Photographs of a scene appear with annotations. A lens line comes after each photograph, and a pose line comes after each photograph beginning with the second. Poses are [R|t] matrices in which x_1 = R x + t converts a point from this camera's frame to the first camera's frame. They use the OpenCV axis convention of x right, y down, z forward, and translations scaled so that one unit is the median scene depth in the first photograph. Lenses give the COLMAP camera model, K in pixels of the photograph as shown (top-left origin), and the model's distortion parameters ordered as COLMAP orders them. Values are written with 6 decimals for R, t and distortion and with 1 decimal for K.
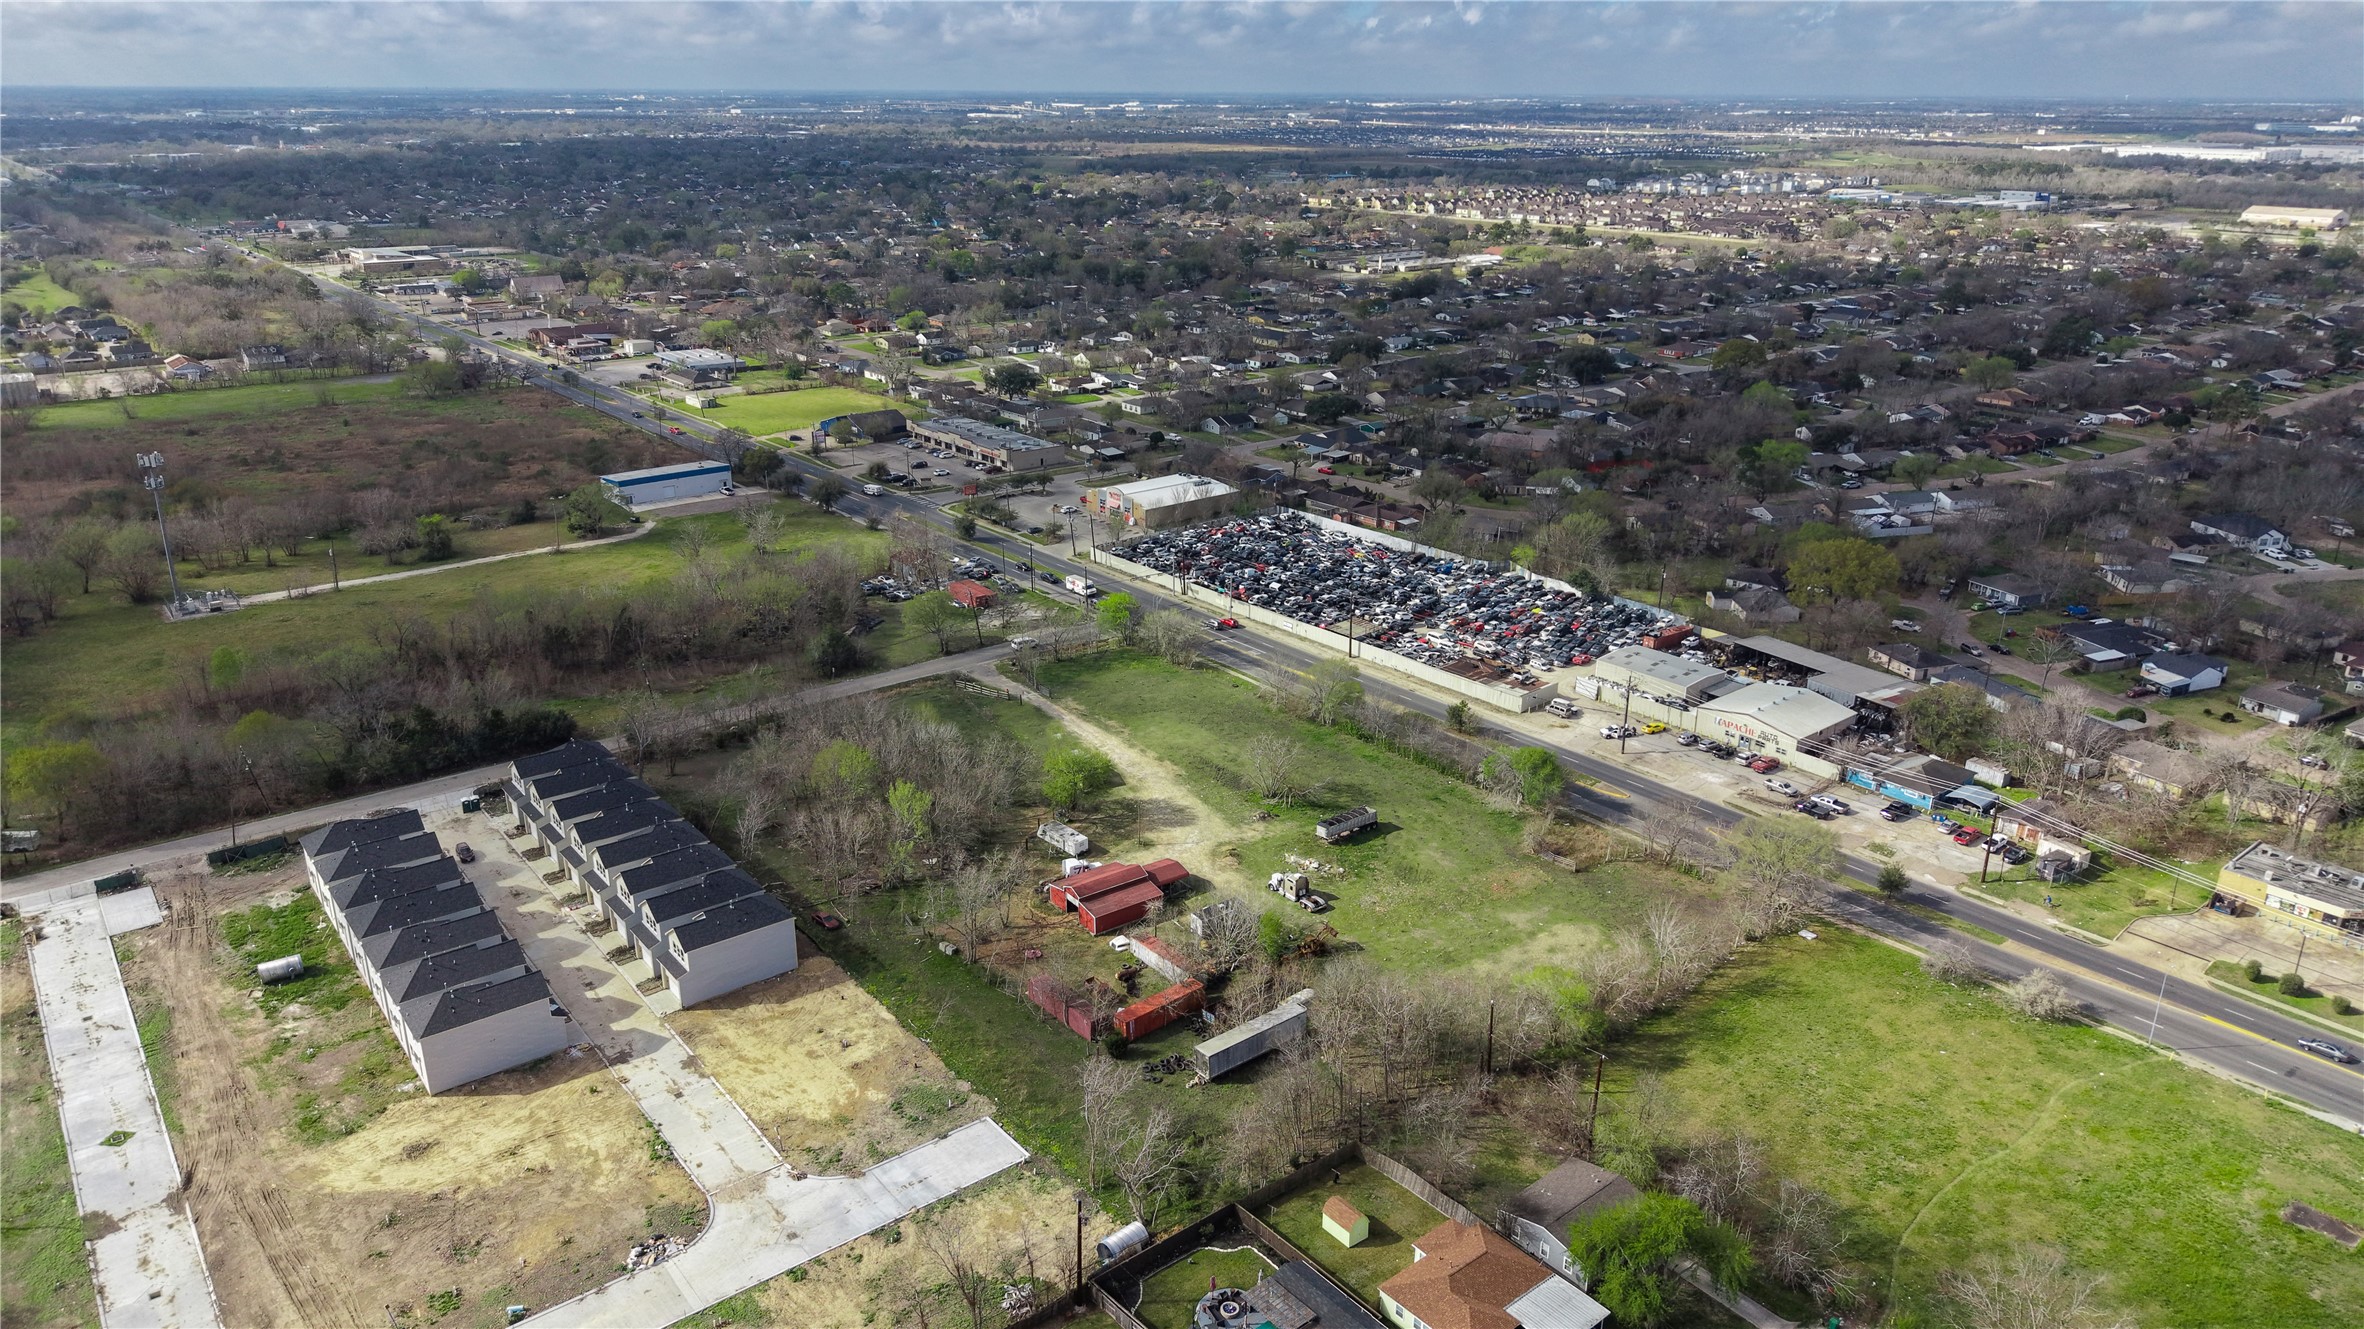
lens RADIAL K [[1561.0, 0, 1173.9], [0, 1561.0, 670.1], [0, 0, 1]] dist [0.070607, -0.109397]
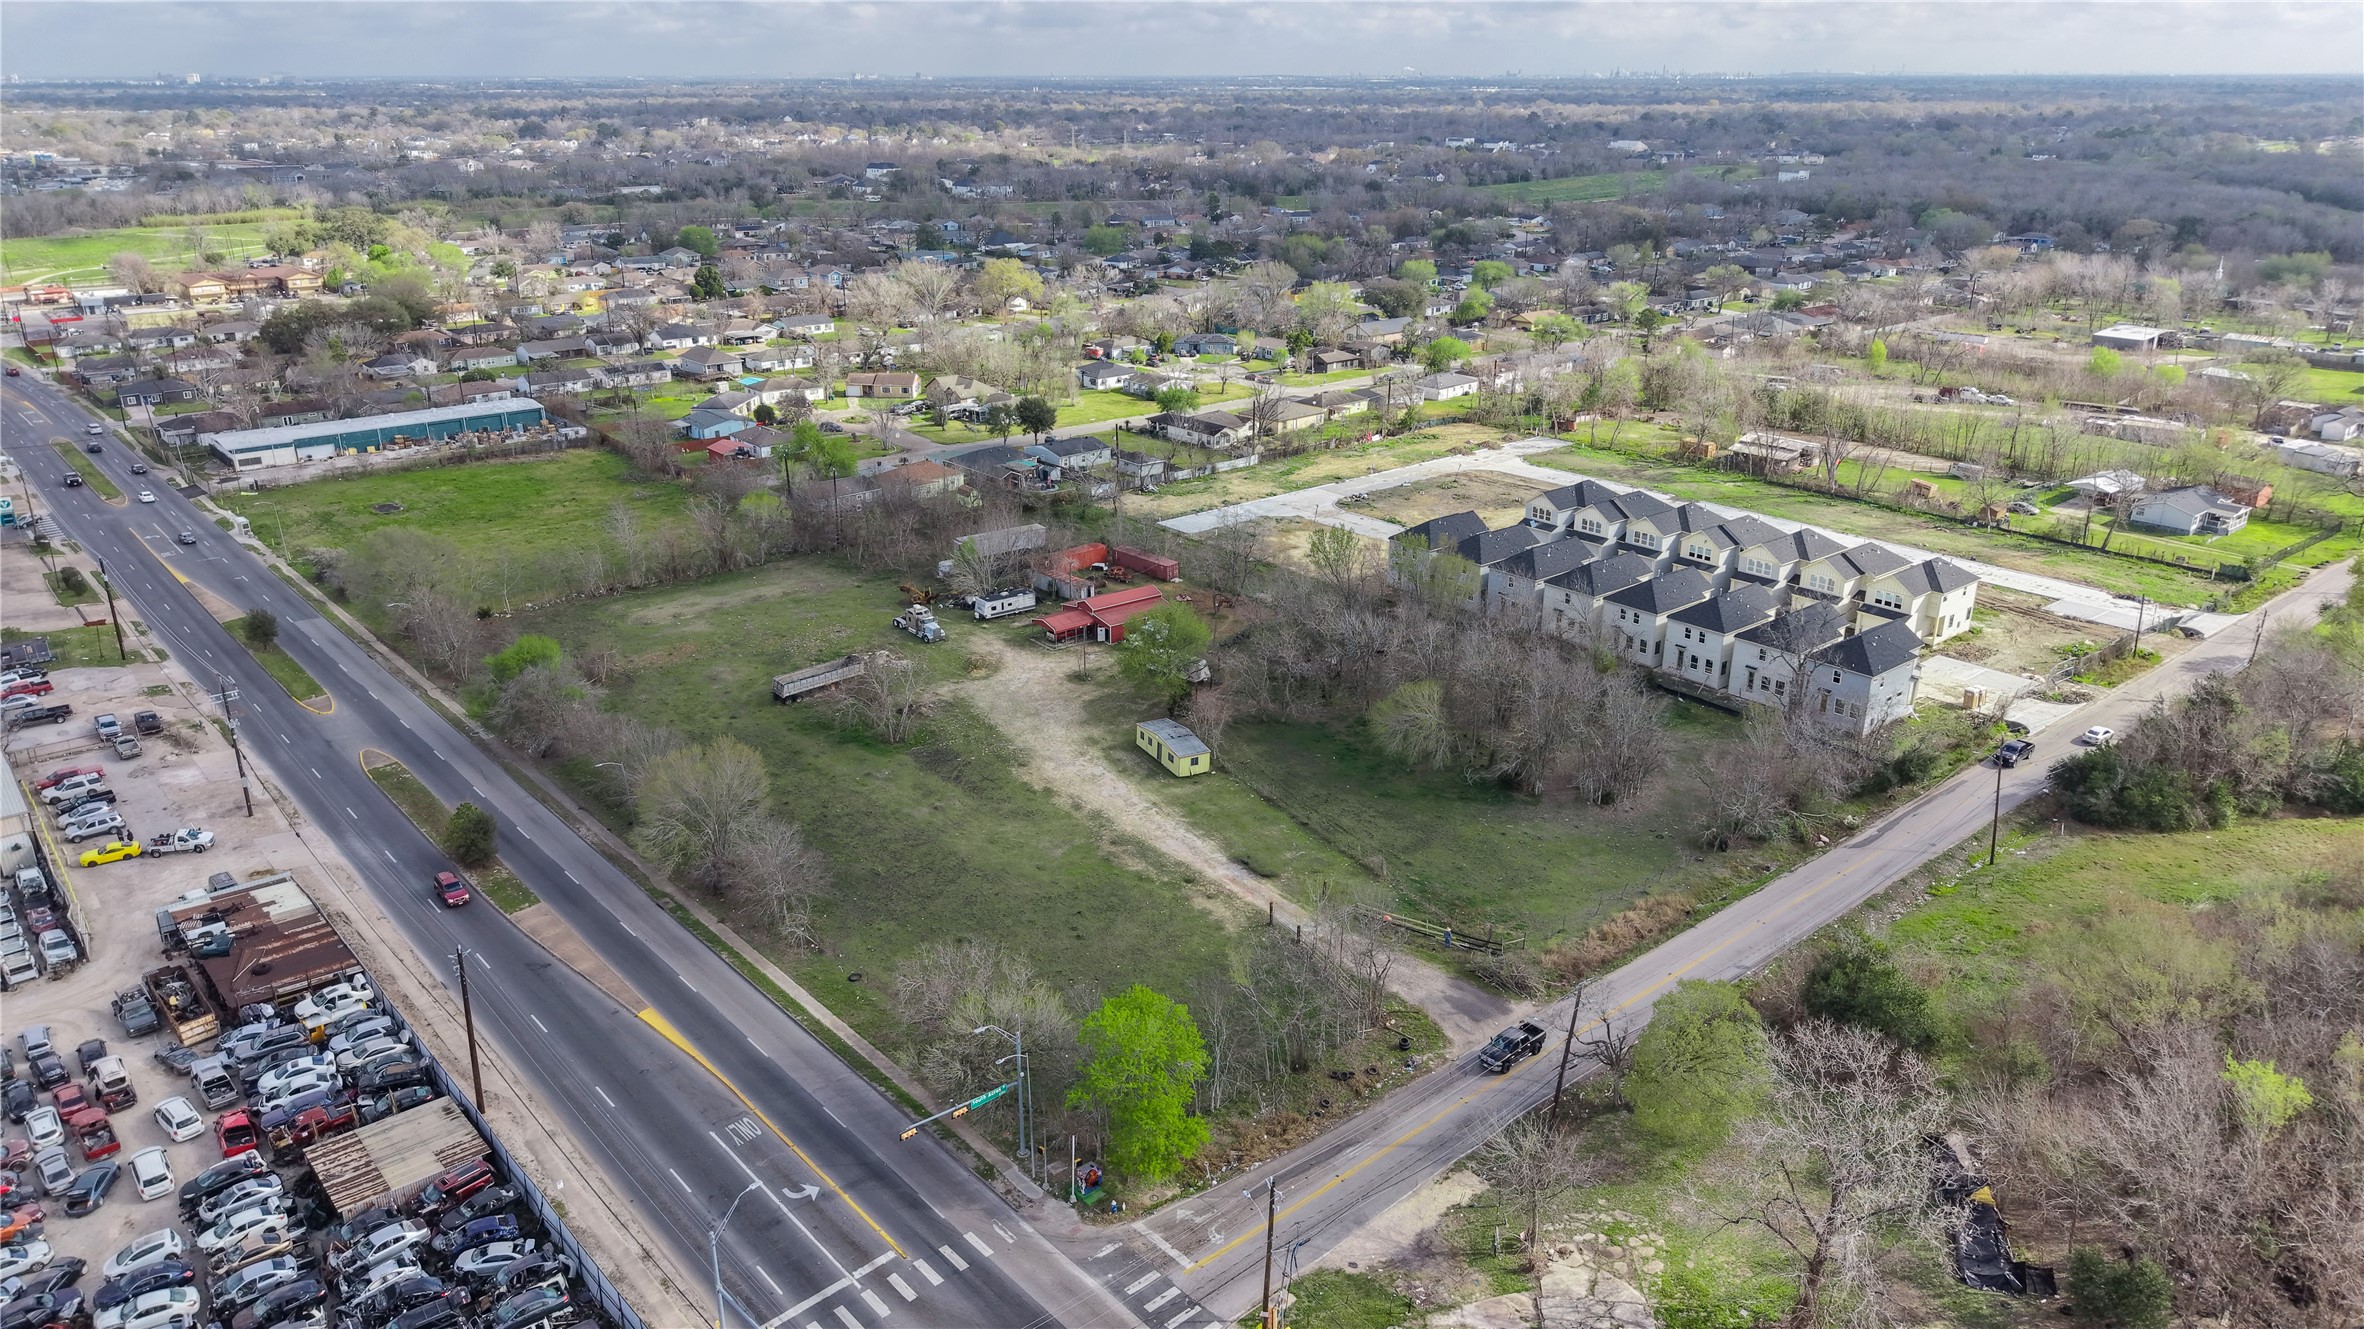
lens RADIAL K [[1561.0, 0, 1173.9], [0, 1561.0, 670.1], [0, 0, 1]] dist [0.070607, -0.109397]
pose [[-0.999651, 0.005070, -0.025915, -0.048518], [-0.013278, 0.751789, 0.659270, -0.443217], [0.022825, 0.659384, -0.751459, 1.651656]]
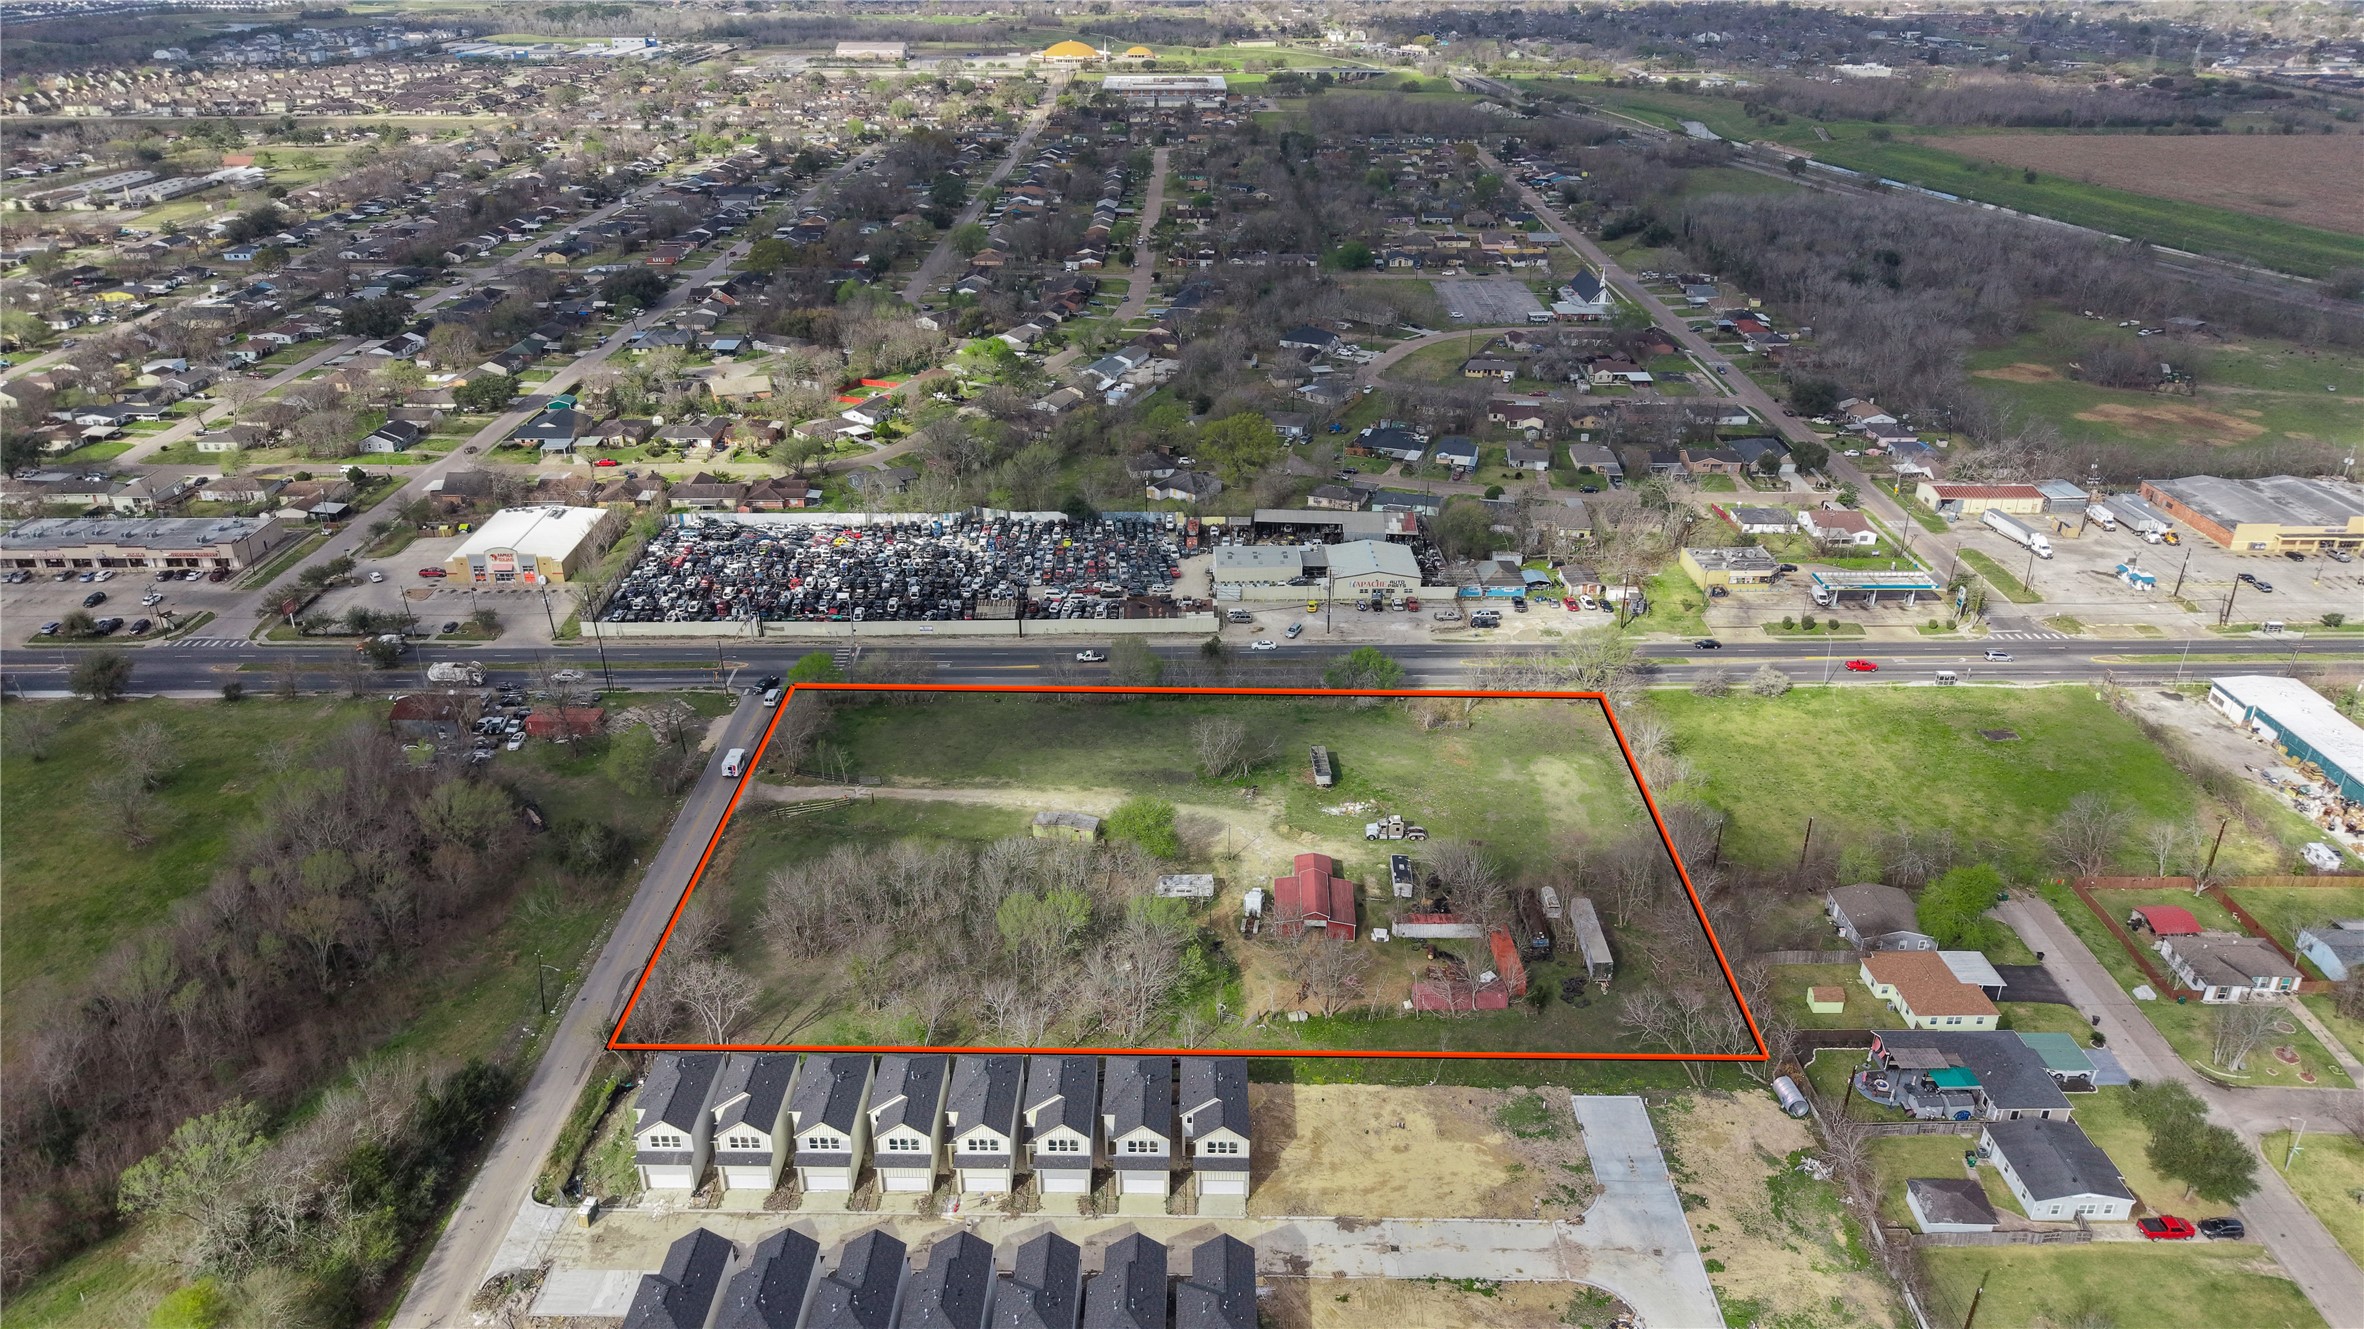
lens RADIAL K [[1561.0, 0, 1173.9], [0, 1561.0, 670.1], [0, 0, 1]] dist [0.070607, -0.109397]
pose [[0.626217, -0.342584, 0.700349, -0.745429], [0.272377, 0.937817, 0.215198, -0.246080], [-0.730522, 0.055999, 0.680589, 0.316760]]
